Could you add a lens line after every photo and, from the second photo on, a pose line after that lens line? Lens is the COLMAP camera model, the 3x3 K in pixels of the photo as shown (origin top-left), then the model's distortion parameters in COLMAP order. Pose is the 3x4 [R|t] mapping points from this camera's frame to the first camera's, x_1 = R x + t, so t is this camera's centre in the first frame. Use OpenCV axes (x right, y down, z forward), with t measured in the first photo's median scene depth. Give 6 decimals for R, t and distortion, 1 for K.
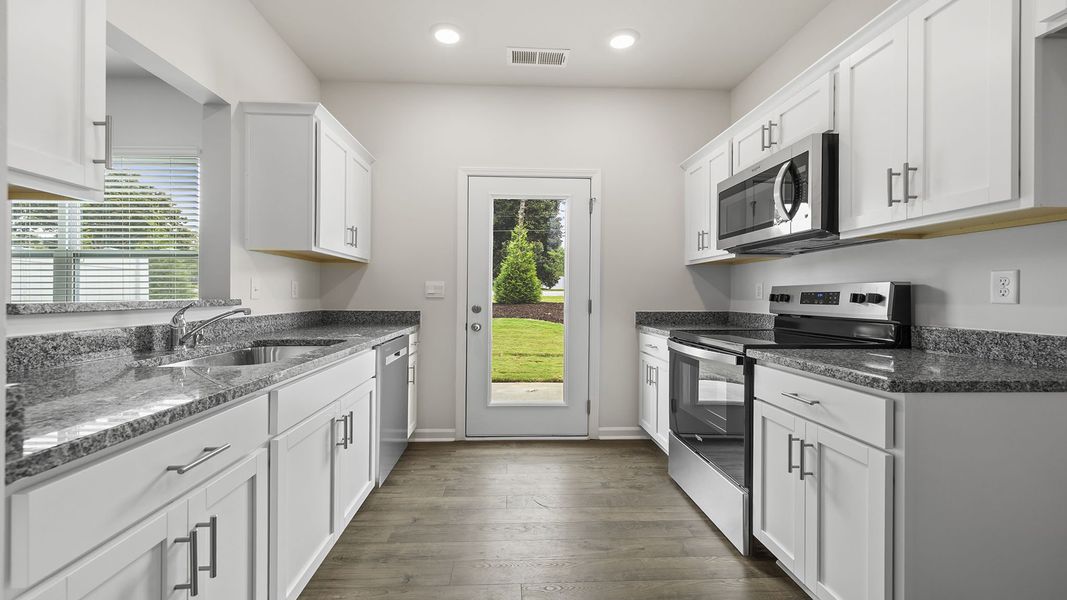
lens RADIAL K [[464.1, 0, 526.3], [0, 464.1, 294.6], [0, 0, 1]] dist [0.003984, 0.000994]
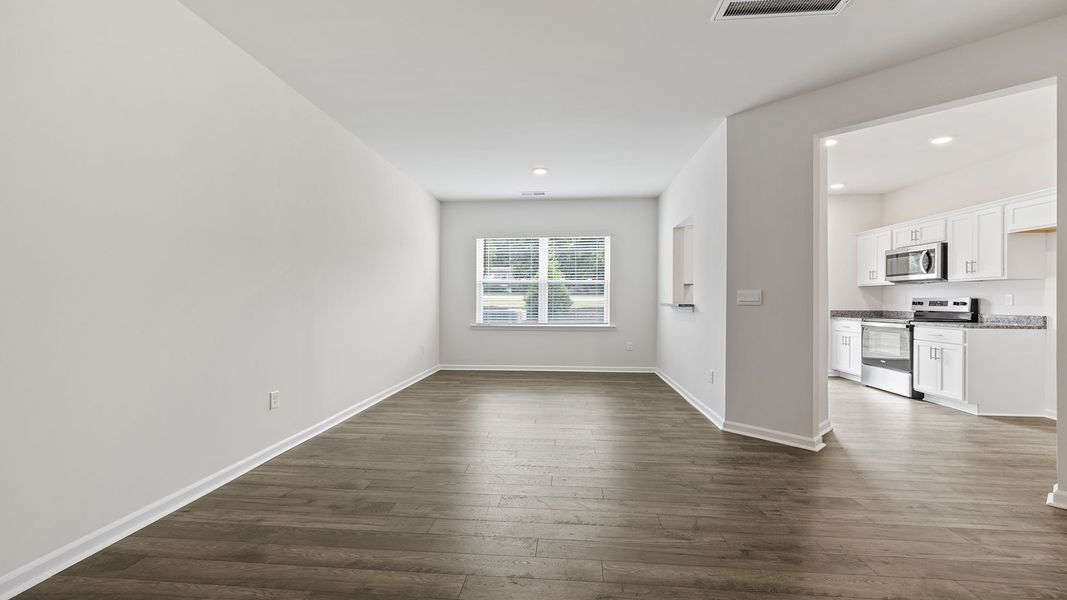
lens RADIAL K [[464.1, 0, 532.7], [0, 464.1, 297.8], [0, 0, 1]] dist [0.003984, 0.000994]
pose [[0.991332, -0.000047, -0.131377, -1.277749], [-0.000562, 0.999989, -0.004596, -0.010780], [0.131376, 0.004630, 0.991322, -1.874028]]
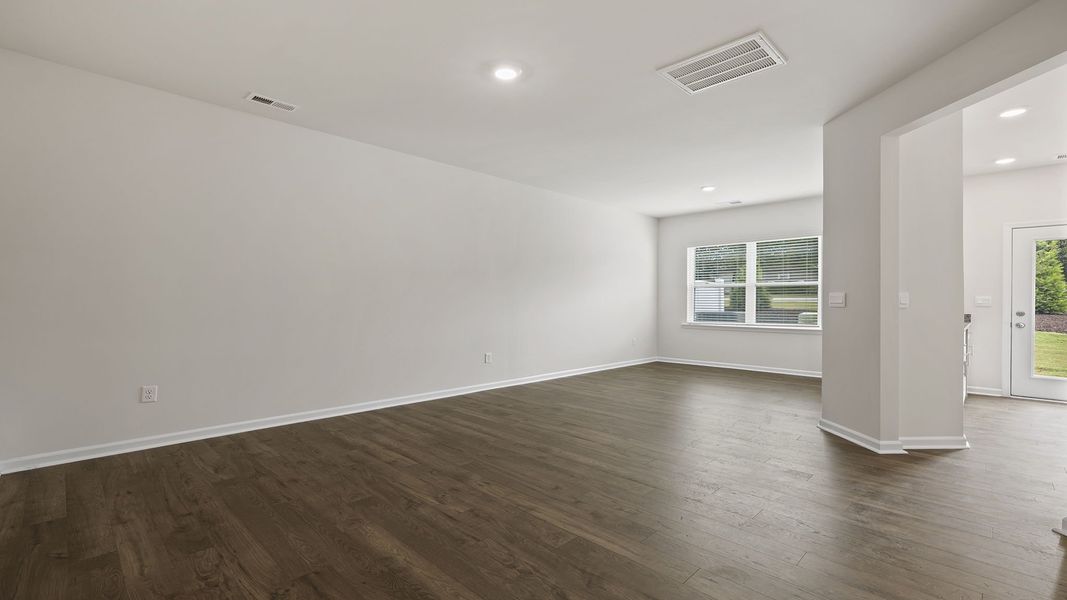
lens RADIAL K [[464.1, 0, 534.0], [0, 464.1, 301.1], [0, 0, 1]] dist [0.003984, 0.000994]
pose [[0.682999, 0.000319, -0.730419, -0.133615], [-0.001994, 0.999997, -0.001427, -0.009801], [0.730417, 0.002431, 0.682998, -2.128938]]
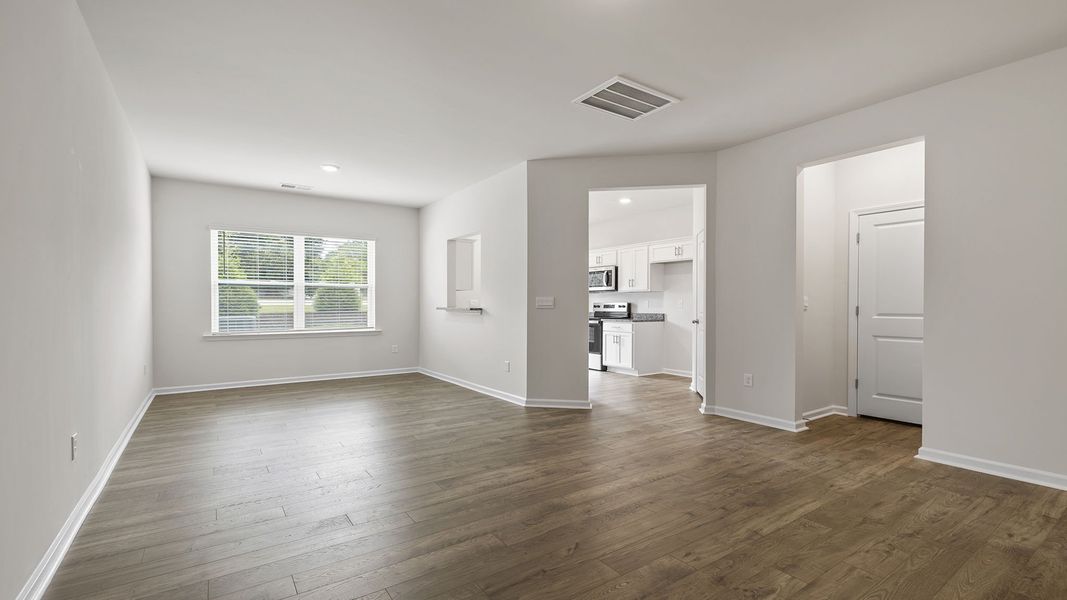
lens RADIAL K [[464.1, 0, 534.8], [0, 464.1, 312.7], [0, 0, 1]] dist [0.003984, 0.000994]
pose [[0.847122, -0.010642, 0.531292, -2.001761], [0.000576, 0.999817, 0.019108, -0.014899], [-0.531398, -0.015880, 0.846973, -1.962302]]
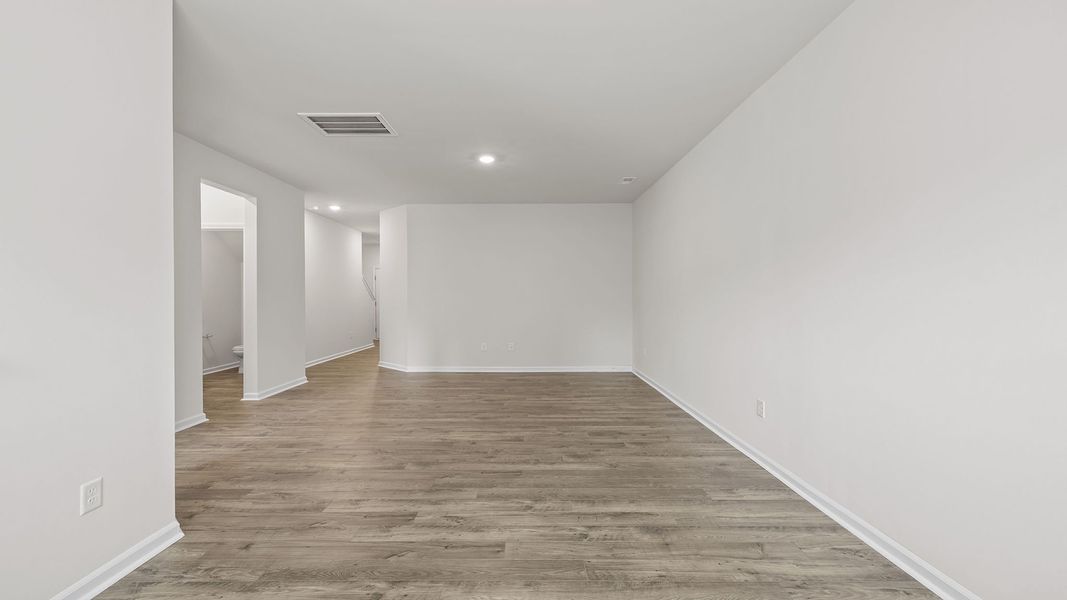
lens RADIAL K [[464.1, 0, 526.0], [0, 464.1, 304.5], [0, 0, 1]] dist [0.003984, 0.000994]
pose [[-0.998251, -0.002508, 0.059072, -1.640631], [-0.001686, 0.999901, 0.013965, -0.046219], [-0.059101, 0.013840, -0.998156, 1.176252]]
